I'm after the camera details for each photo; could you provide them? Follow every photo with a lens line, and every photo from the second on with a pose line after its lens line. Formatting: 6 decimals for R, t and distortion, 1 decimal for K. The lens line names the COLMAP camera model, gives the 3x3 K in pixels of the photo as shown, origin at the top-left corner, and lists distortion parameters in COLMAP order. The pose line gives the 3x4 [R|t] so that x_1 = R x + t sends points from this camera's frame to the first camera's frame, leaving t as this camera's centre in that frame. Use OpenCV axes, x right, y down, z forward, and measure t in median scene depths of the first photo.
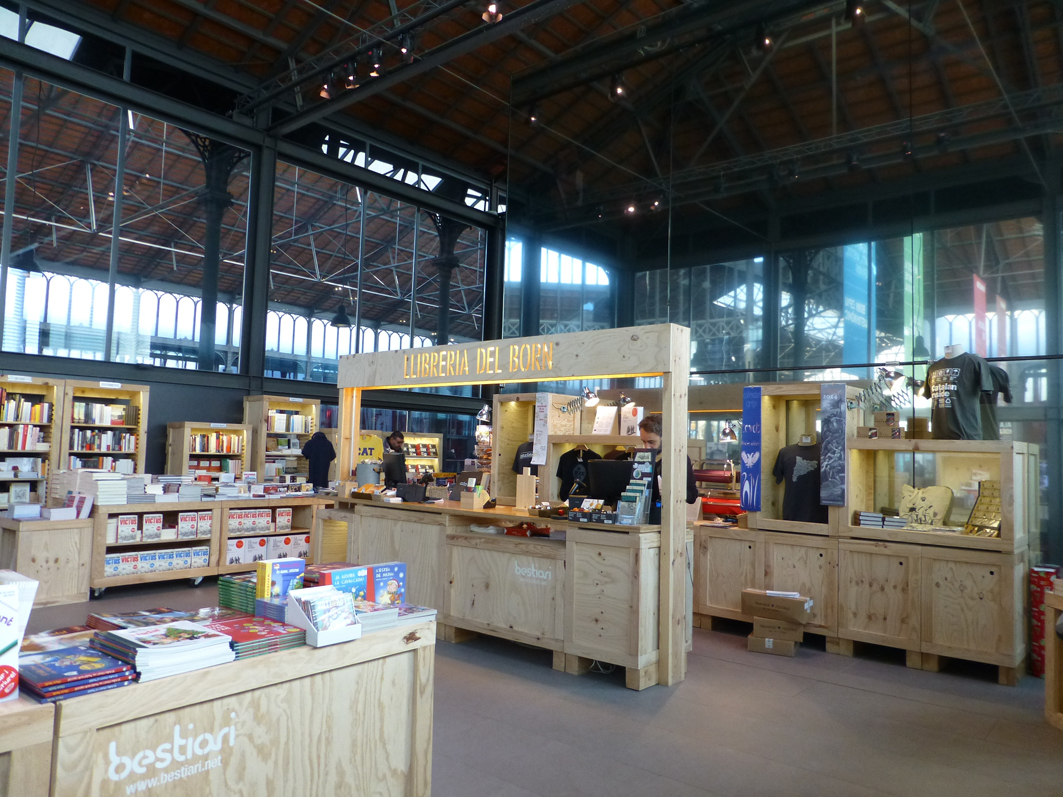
lens RADIAL K [[778.5, 0, 536.1], [0, 778.5, 400.6], [0, 0, 1]] dist [-0.005611, -0.001260]
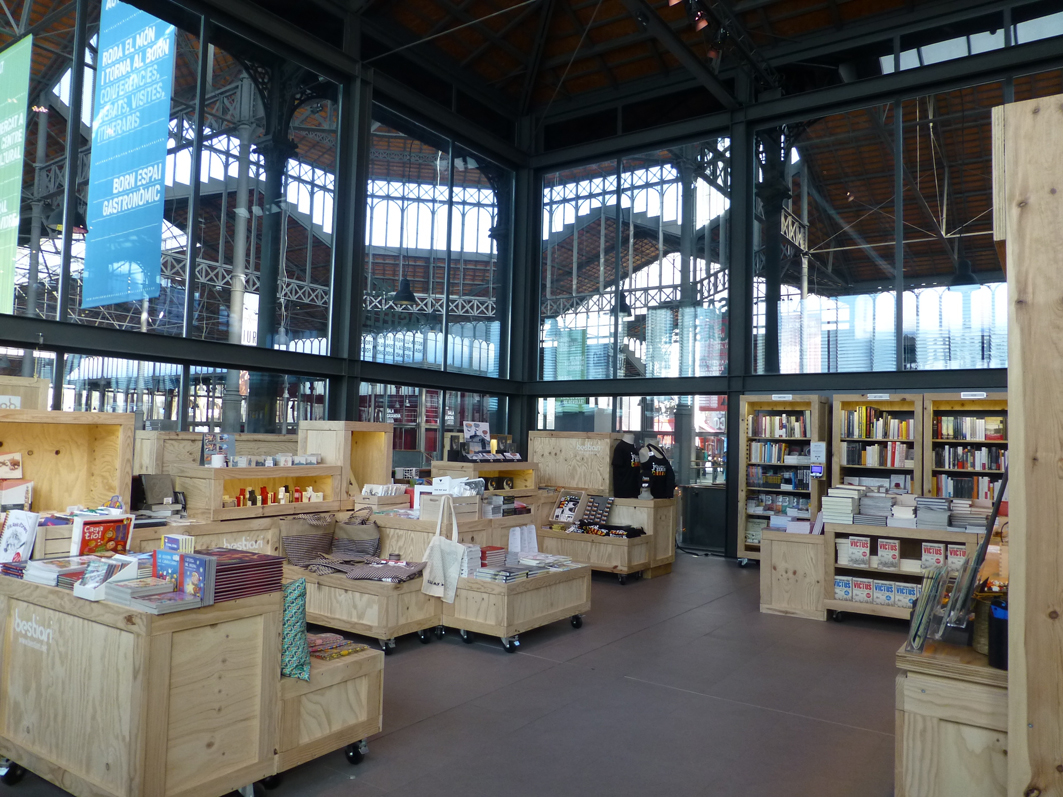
lens RADIAL K [[778.5, 0, 534.6], [0, 778.5, 399.4], [0, 0, 1]] dist [-0.005611, -0.001260]
pose [[0.096797, -0.074470, -0.992514, 0.298043], [0.039789, 0.996689, -0.070903, 0.029329], [0.994509, -0.032628, 0.099439, 0.440156]]
